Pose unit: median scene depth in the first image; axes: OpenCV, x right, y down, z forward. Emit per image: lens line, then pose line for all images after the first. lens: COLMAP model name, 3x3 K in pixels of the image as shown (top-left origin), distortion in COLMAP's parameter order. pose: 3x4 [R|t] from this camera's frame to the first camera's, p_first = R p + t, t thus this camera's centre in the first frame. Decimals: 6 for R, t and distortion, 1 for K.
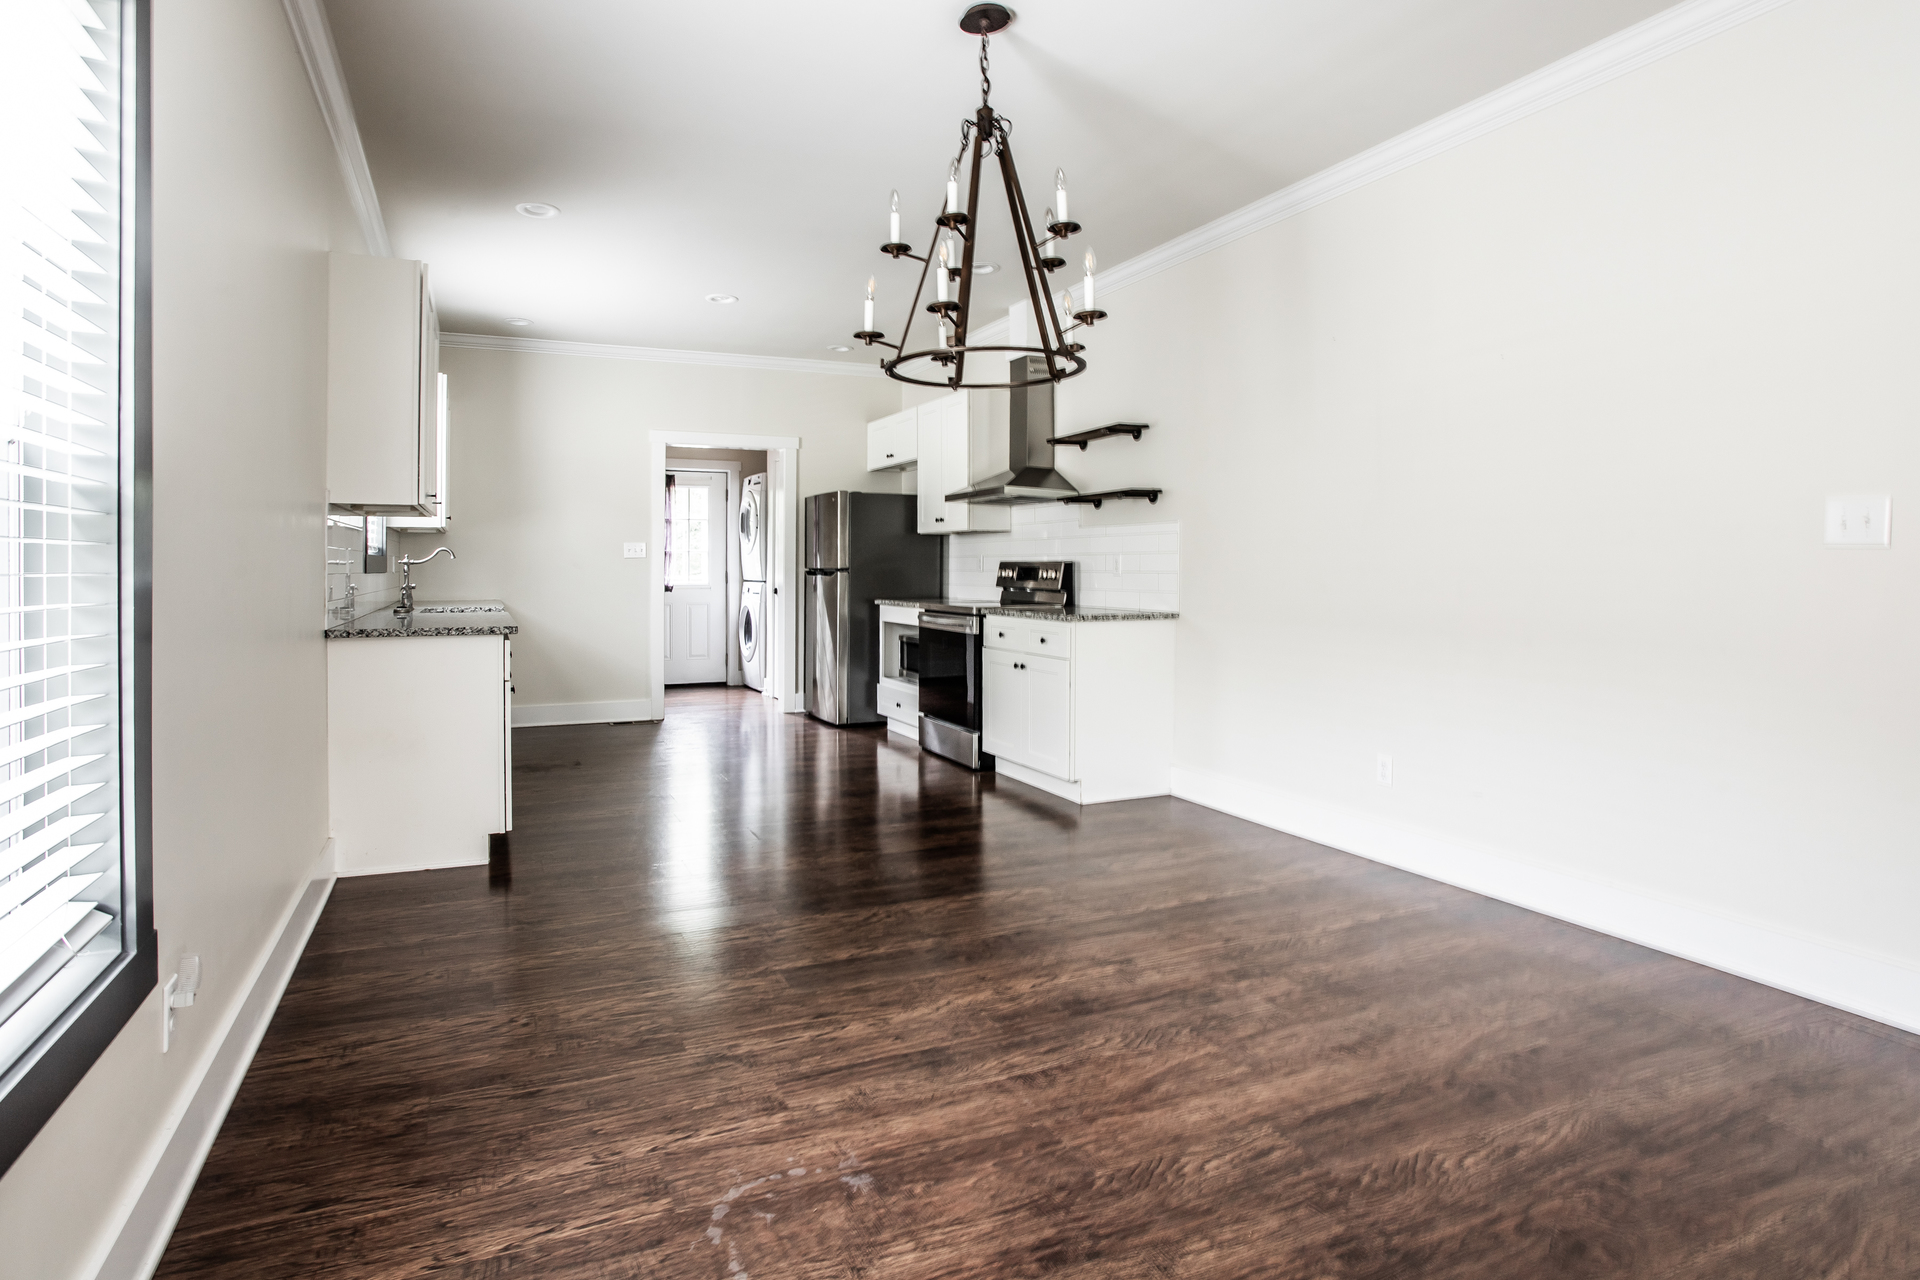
lens RADIAL K [[969.1, 0, 862.9], [0, 969.1, 573.6], [0, 0, 1]] dist [-0.055308, 0.030142]
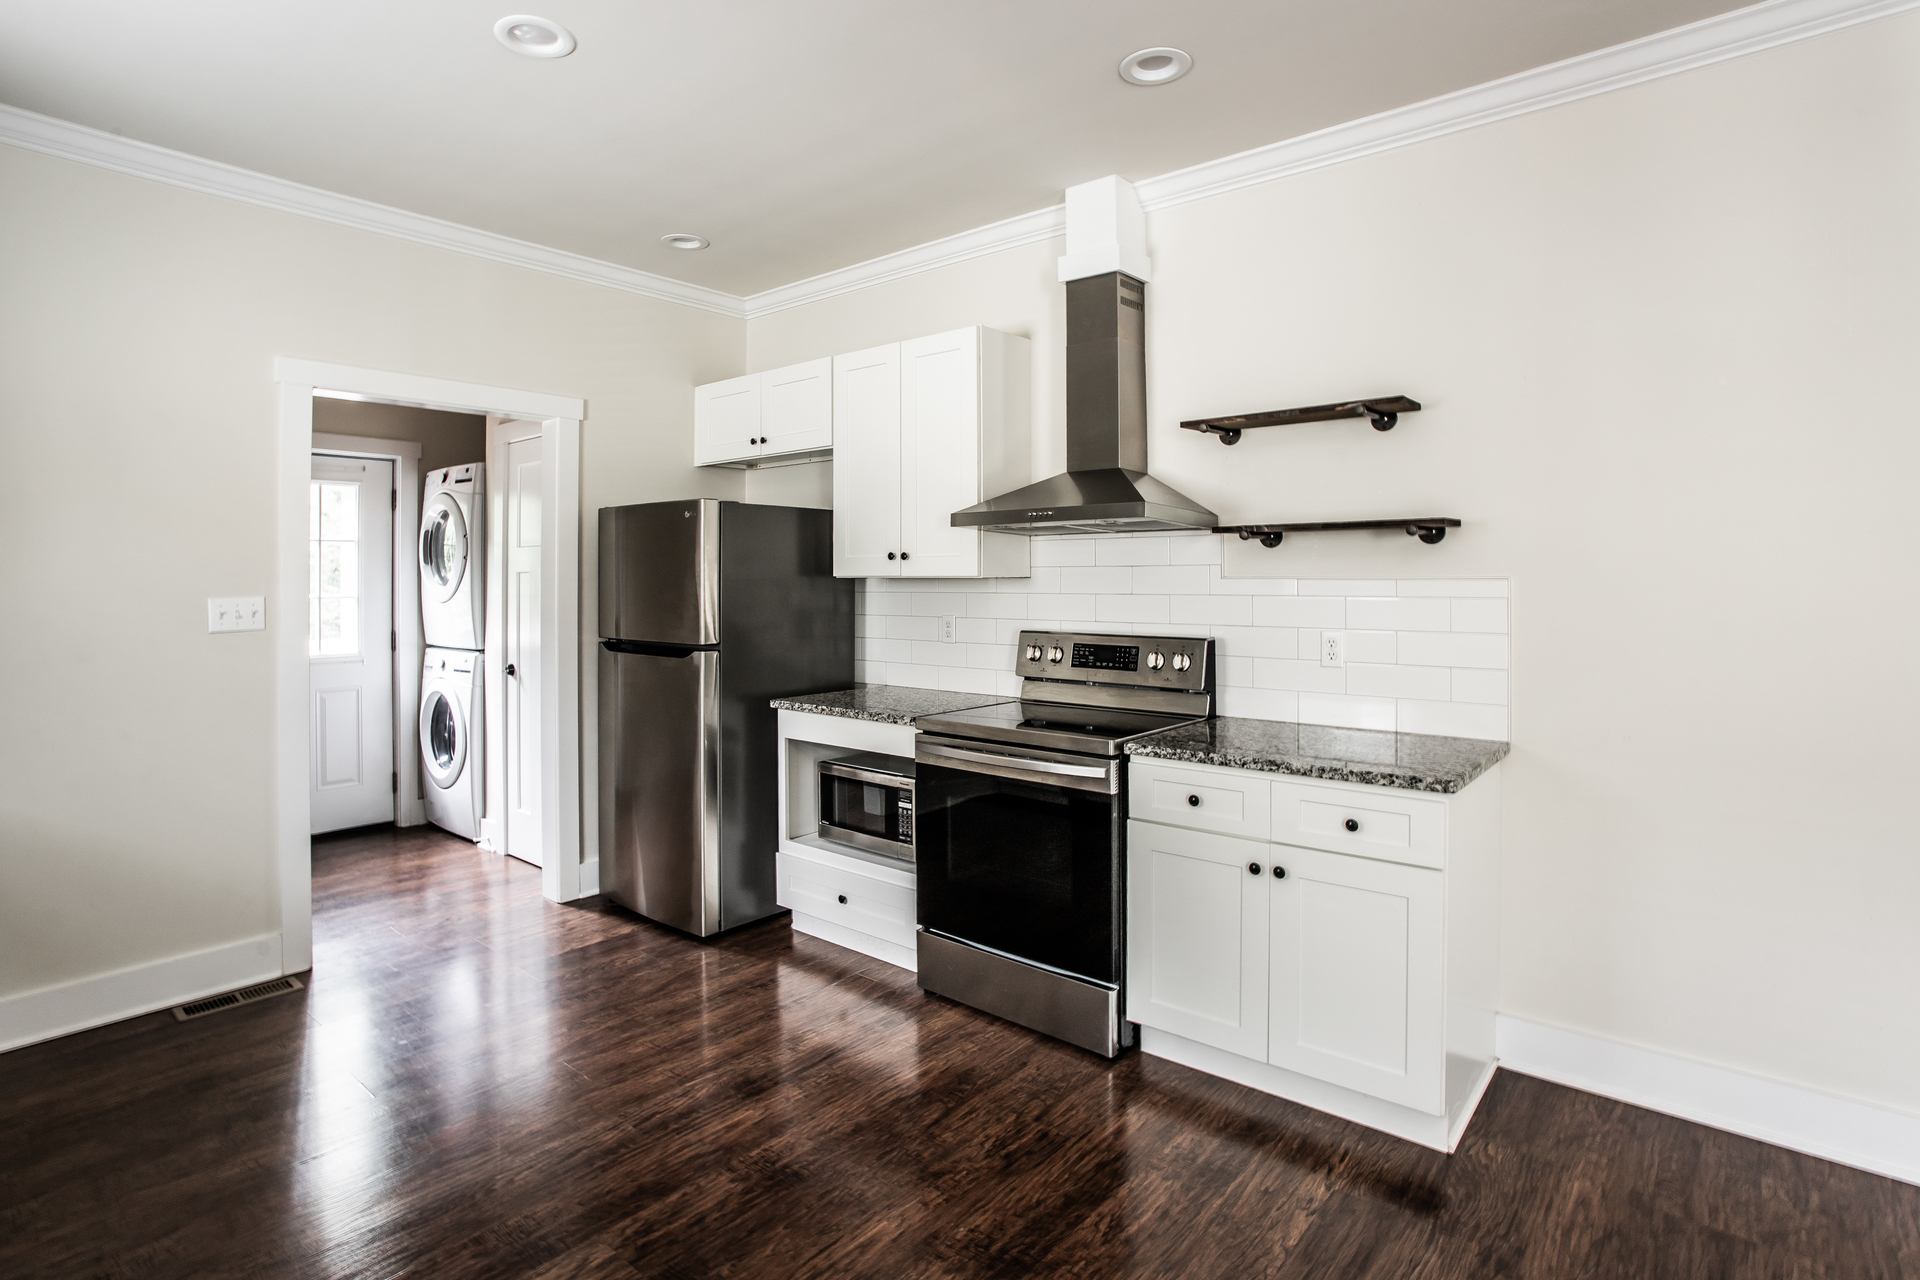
lens RADIAL K [[982.7, 0, 955.5], [0, 982.7, 574.7], [0, 0, 1]] dist [-0.053115, 0.033081]
pose [[0.887747, -0.002512, 0.460325, -0.164361], [0.008107, 0.999915, -0.010177, -0.040966], [-0.460261, 0.012767, 0.887692, 0.496869]]
